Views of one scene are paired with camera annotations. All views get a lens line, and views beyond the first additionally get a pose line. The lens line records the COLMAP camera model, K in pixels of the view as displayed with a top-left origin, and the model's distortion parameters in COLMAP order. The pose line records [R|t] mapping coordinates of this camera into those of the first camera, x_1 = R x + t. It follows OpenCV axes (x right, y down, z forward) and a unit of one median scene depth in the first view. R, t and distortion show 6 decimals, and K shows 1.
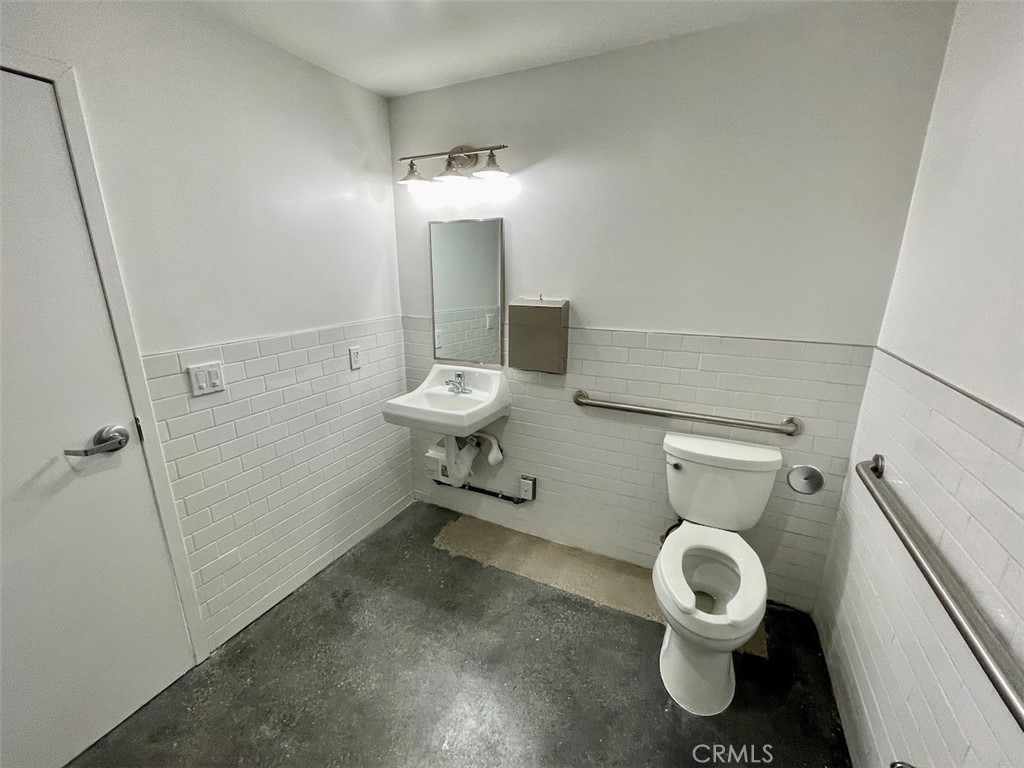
lens RADIAL K [[426.1, 0, 512.0], [0, 426.1, 384.0], [0, 0, 1]] dist [-0.014315, -0.000033]
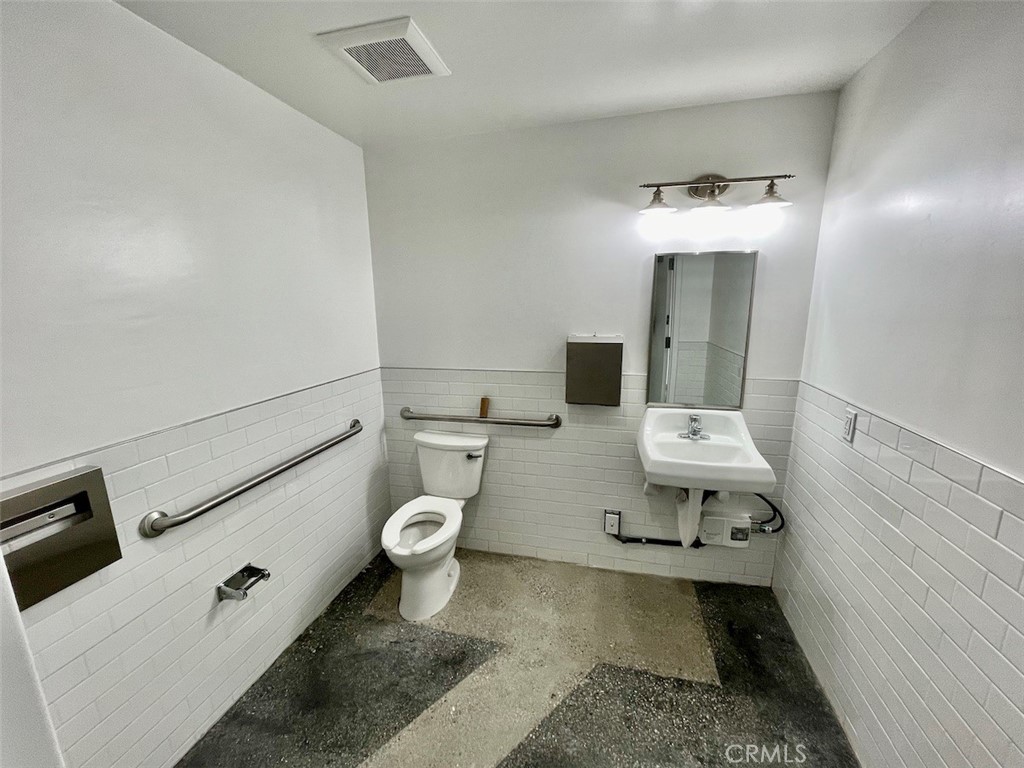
lens RADIAL K [[382.9, 0, 523.6], [0, 382.9, 380.7], [0, 0, 1]] dist [0.000220, 0.000009]
pose [[0.978077, -0.045661, 0.203177, -0.647440], [0.061387, 0.995530, -0.071780, -0.067796], [-0.198992, 0.082678, 0.976507, 0.266532]]
